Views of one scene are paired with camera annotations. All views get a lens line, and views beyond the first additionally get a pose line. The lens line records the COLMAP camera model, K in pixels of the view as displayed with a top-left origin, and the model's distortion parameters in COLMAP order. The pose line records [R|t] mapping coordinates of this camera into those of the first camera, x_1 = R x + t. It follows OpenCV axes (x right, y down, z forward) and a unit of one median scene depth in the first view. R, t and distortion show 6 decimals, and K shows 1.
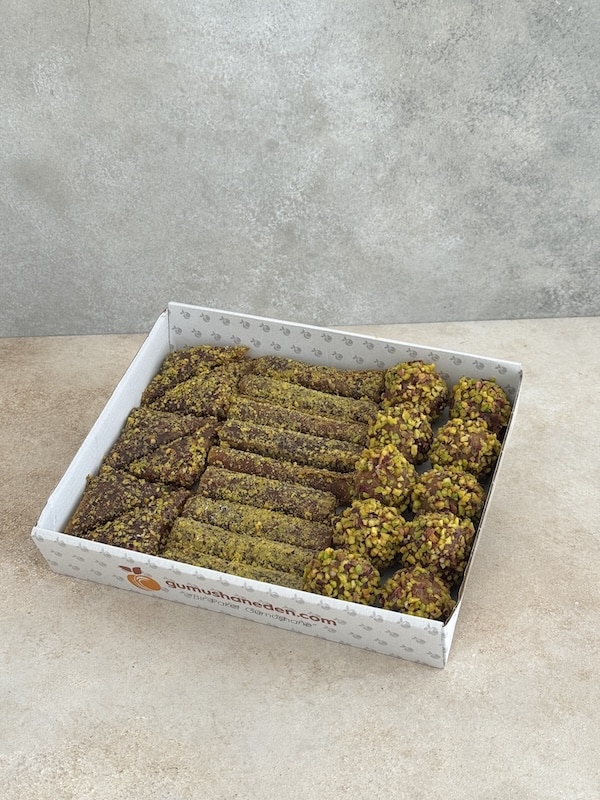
lens RADIAL K [[1121.4, 0, 297.4], [0, 1121.4, 425.6], [0, 0, 1]] dist [0.183790, -0.448952]
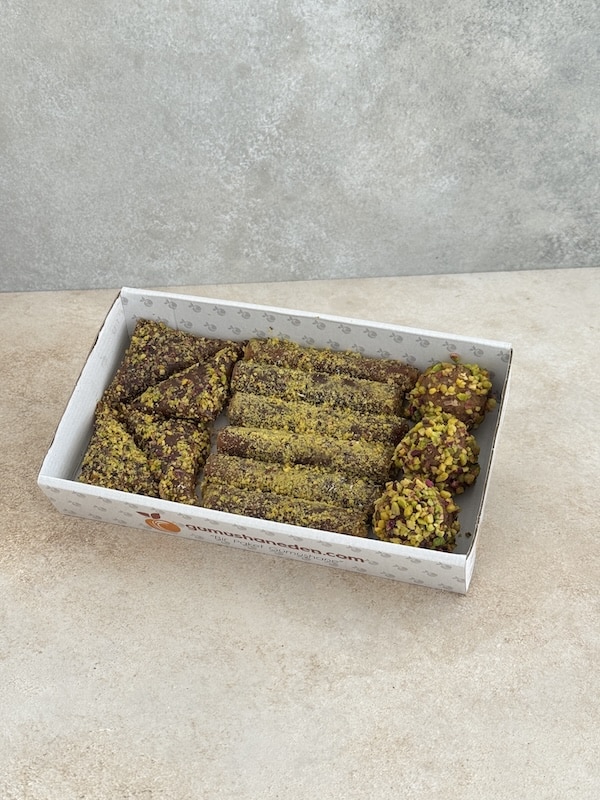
lens RADIAL K [[1117.9, 0, 299.5], [0, 1117.9, 423.9], [0, 0, 1]] dist [0.205006, -0.530989]
pose [[0.999064, -0.013428, 0.041122, -0.019103], [0.013103, 0.999881, 0.008181, 0.020525], [-0.041227, -0.007635, 0.999121, 0.118065]]
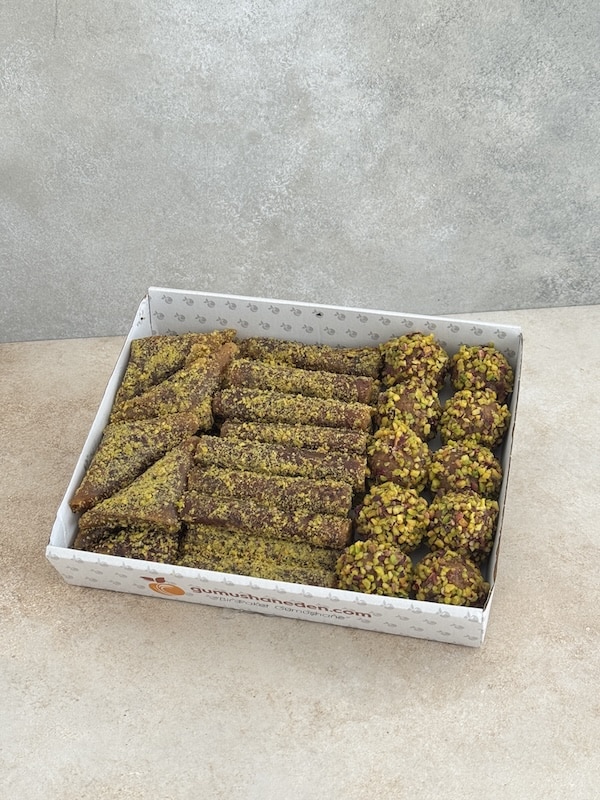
lens RADIAL K [[1116.8, 0, 297.7], [0, 1116.8, 421.6], [0, 0, 1]] dist [0.188888, -0.445777]
pose [[0.999567, -0.027618, 0.010116, -0.002274], [0.027147, 0.998659, 0.044081, -0.051551], [-0.011320, -0.043788, 0.998977, 0.044998]]
